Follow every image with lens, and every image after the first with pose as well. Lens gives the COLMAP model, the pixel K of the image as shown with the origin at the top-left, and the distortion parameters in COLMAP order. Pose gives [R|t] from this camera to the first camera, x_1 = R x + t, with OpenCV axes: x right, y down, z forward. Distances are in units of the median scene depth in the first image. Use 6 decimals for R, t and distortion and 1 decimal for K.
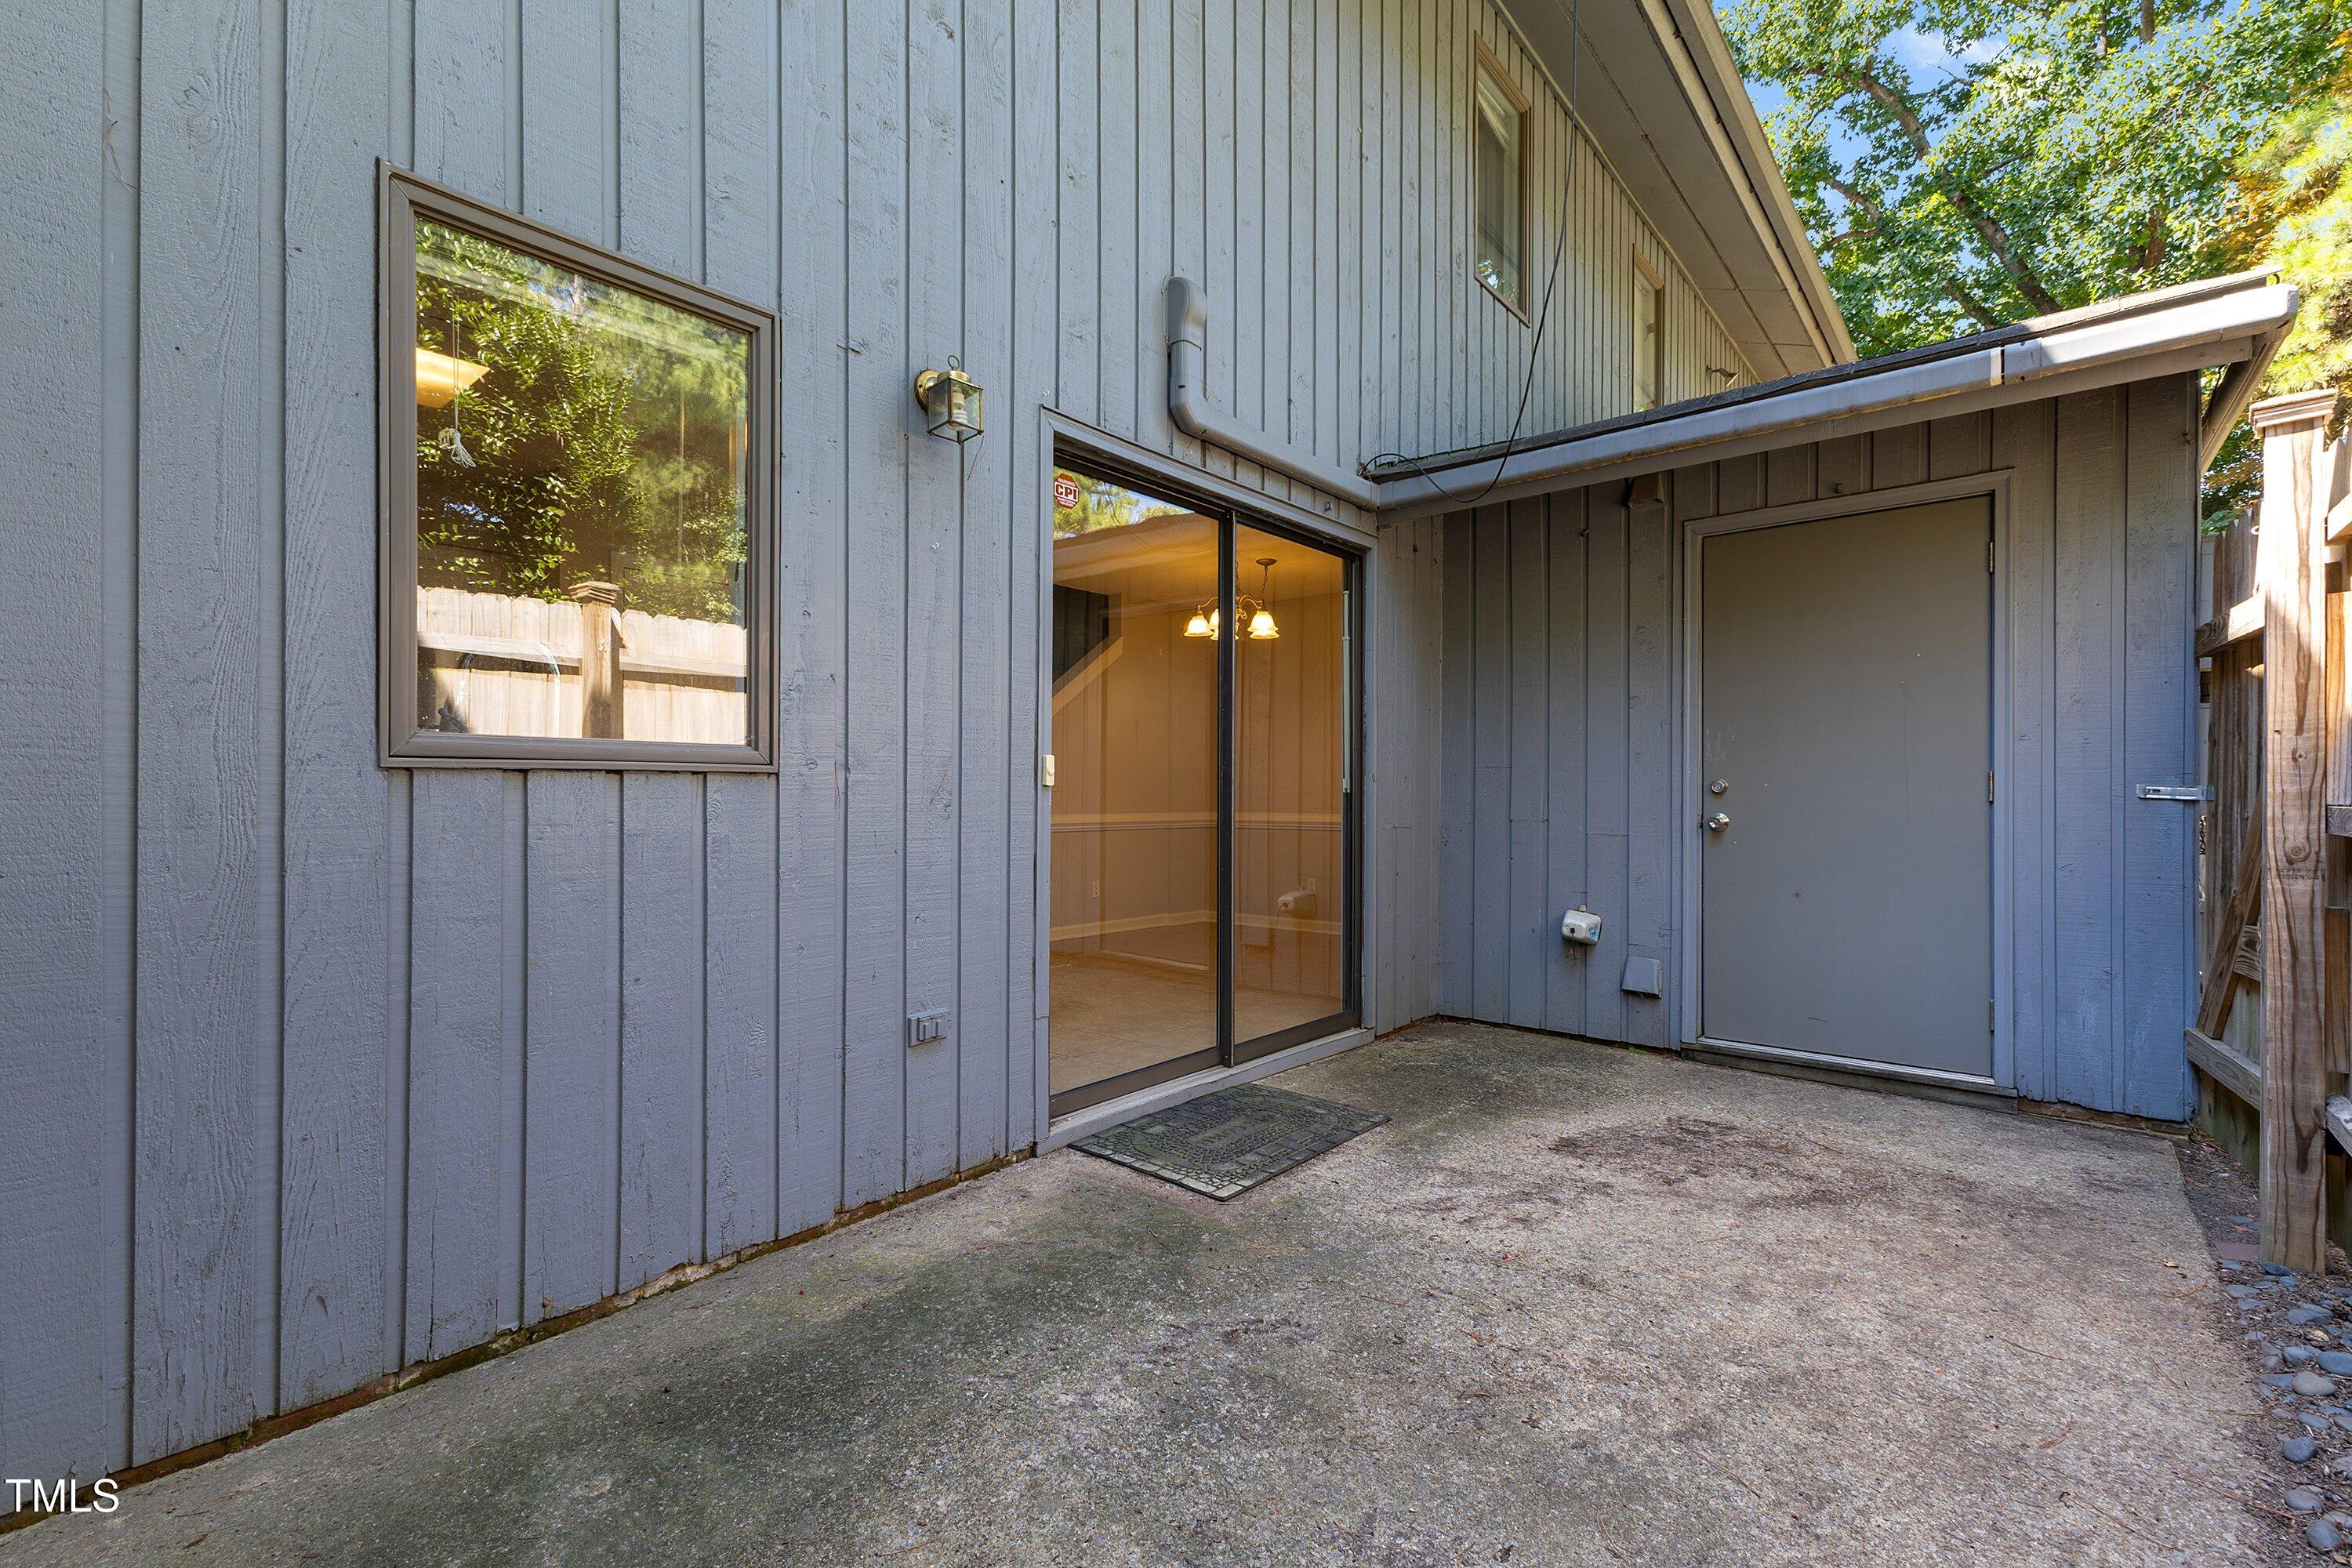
lens RADIAL K [[1035.5, 0, 1173.7], [0, 1035.5, 813.4], [0, 0, 1]] dist [0.000094, 0.000305]
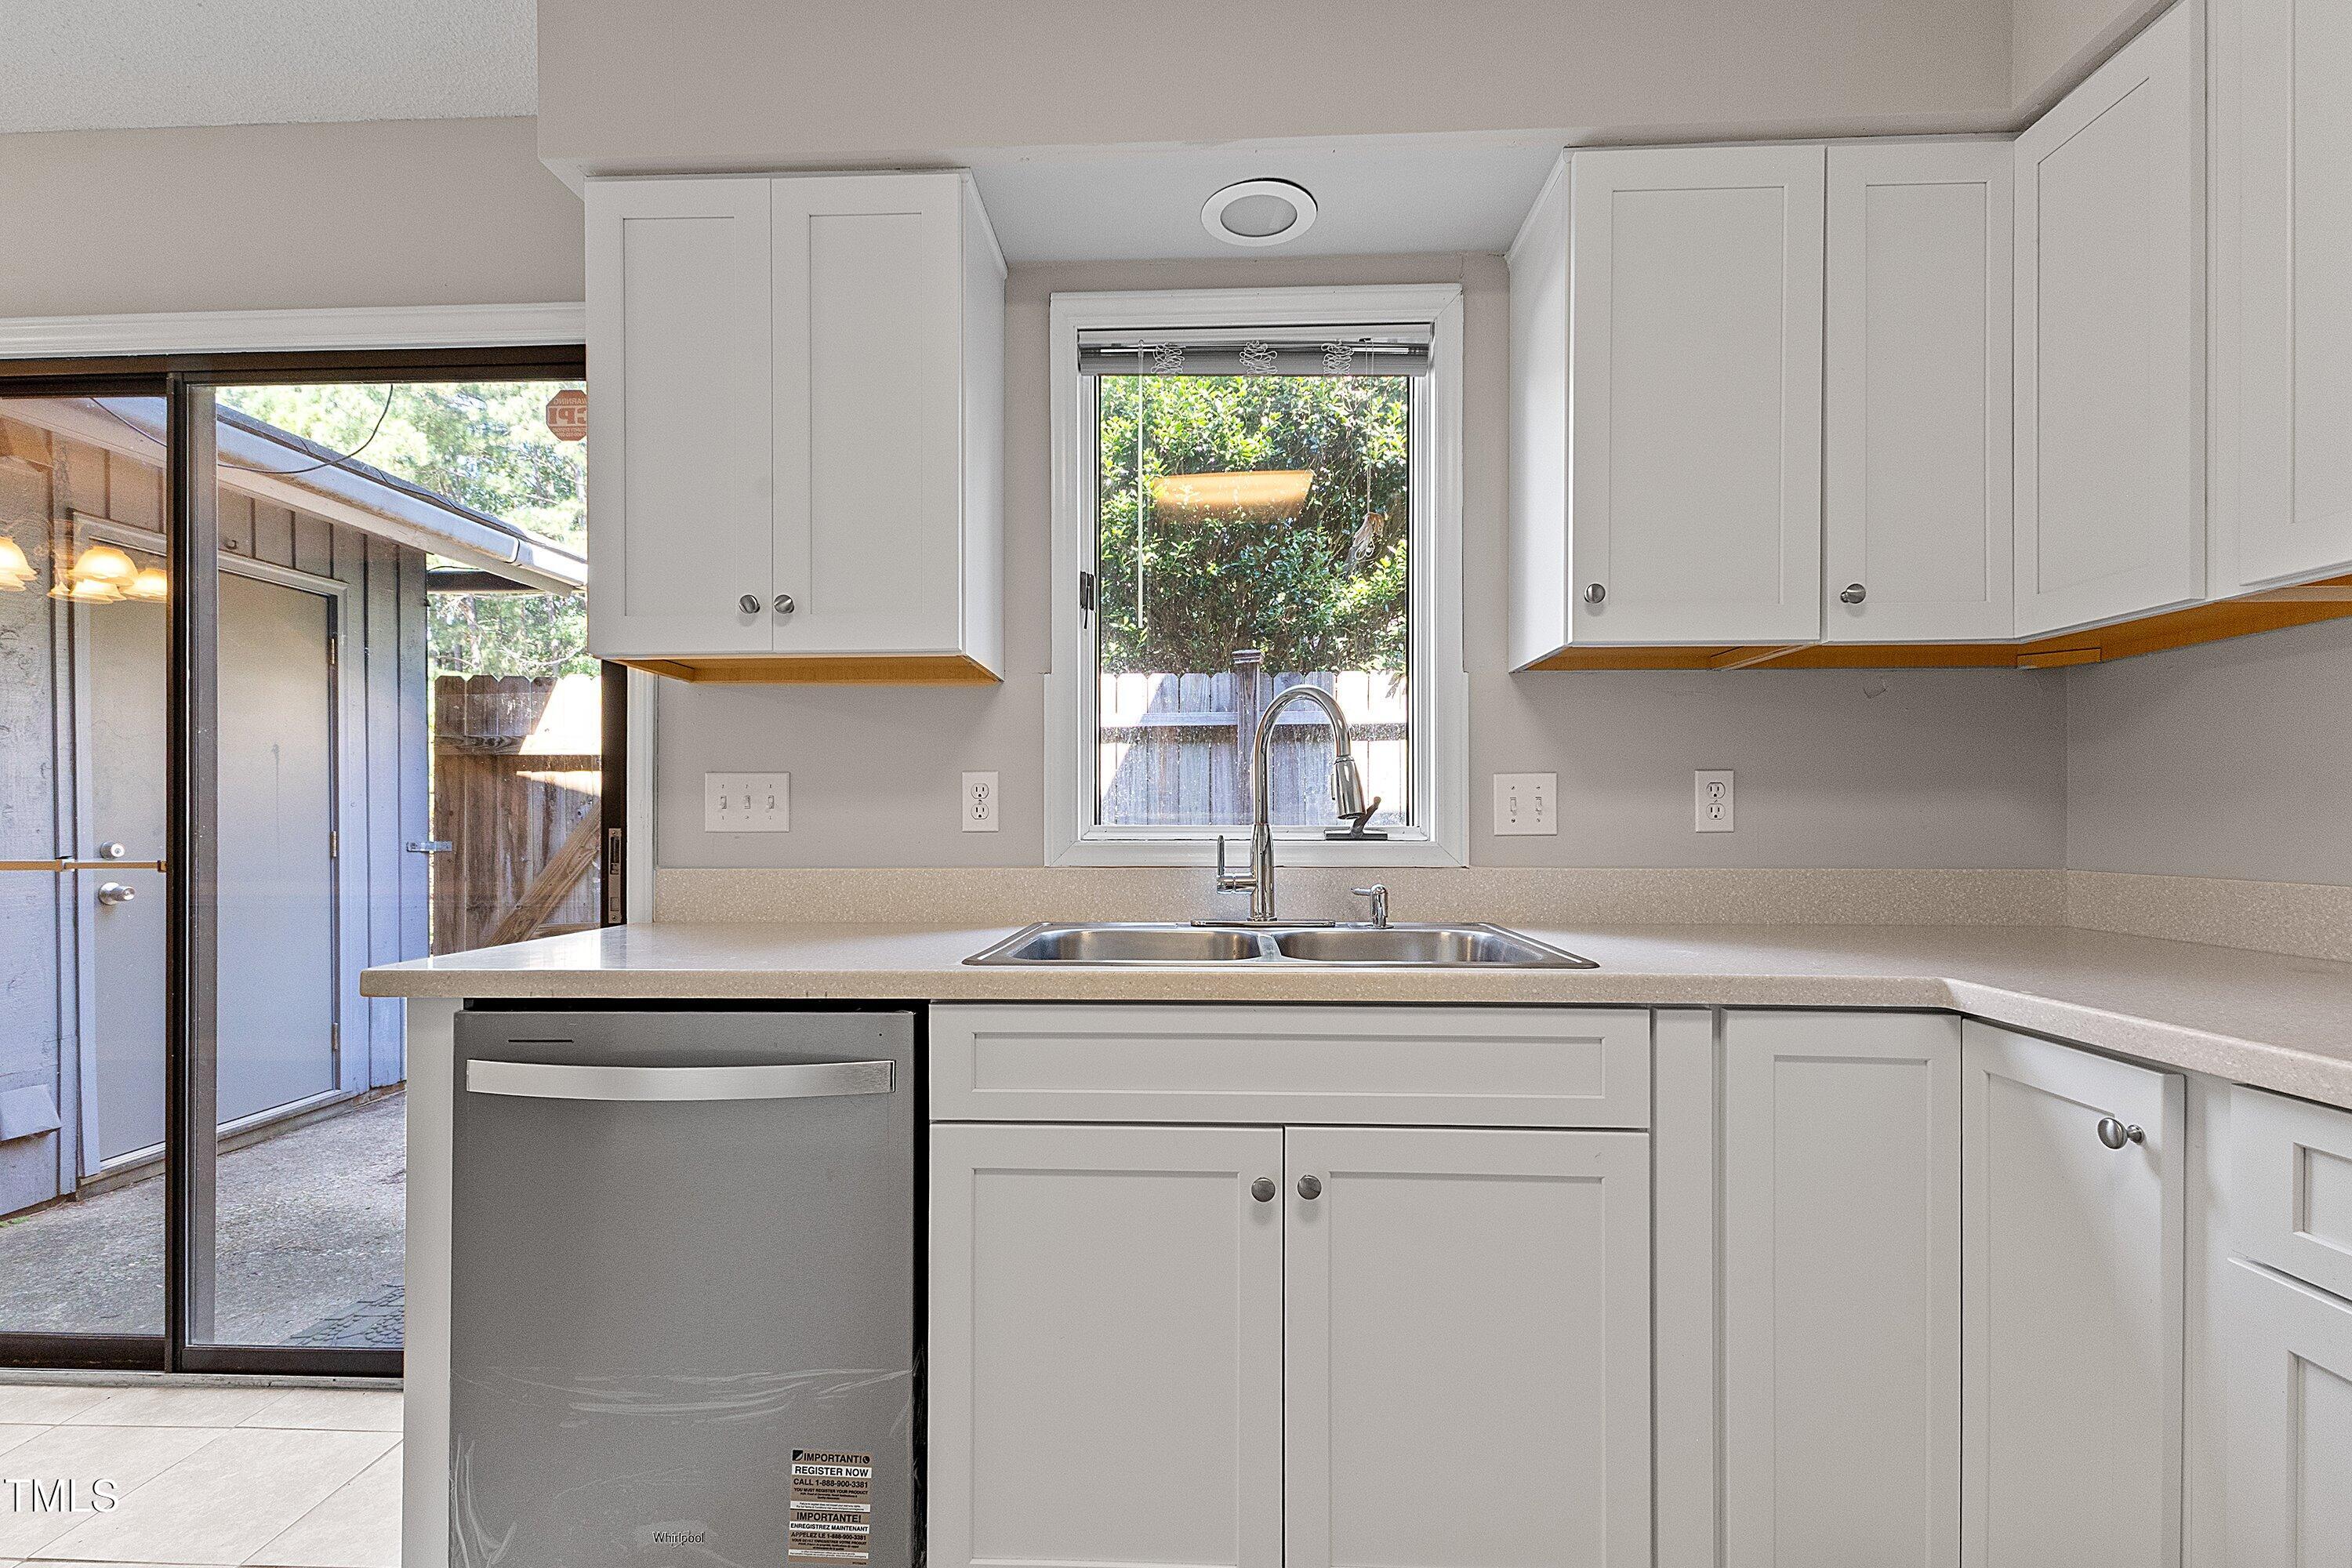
lens RADIAL K [[1035.5, 0, 1173.7], [0, 1035.5, 813.4], [0, 0, 1]] dist [0.000094, 0.000305]
pose [[-0.599674, -0.002492, 0.800241, -0.711730], [0.005038, 0.999964, 0.006889, -0.061972], [-0.800229, 0.008163, -0.599639, 0.910675]]
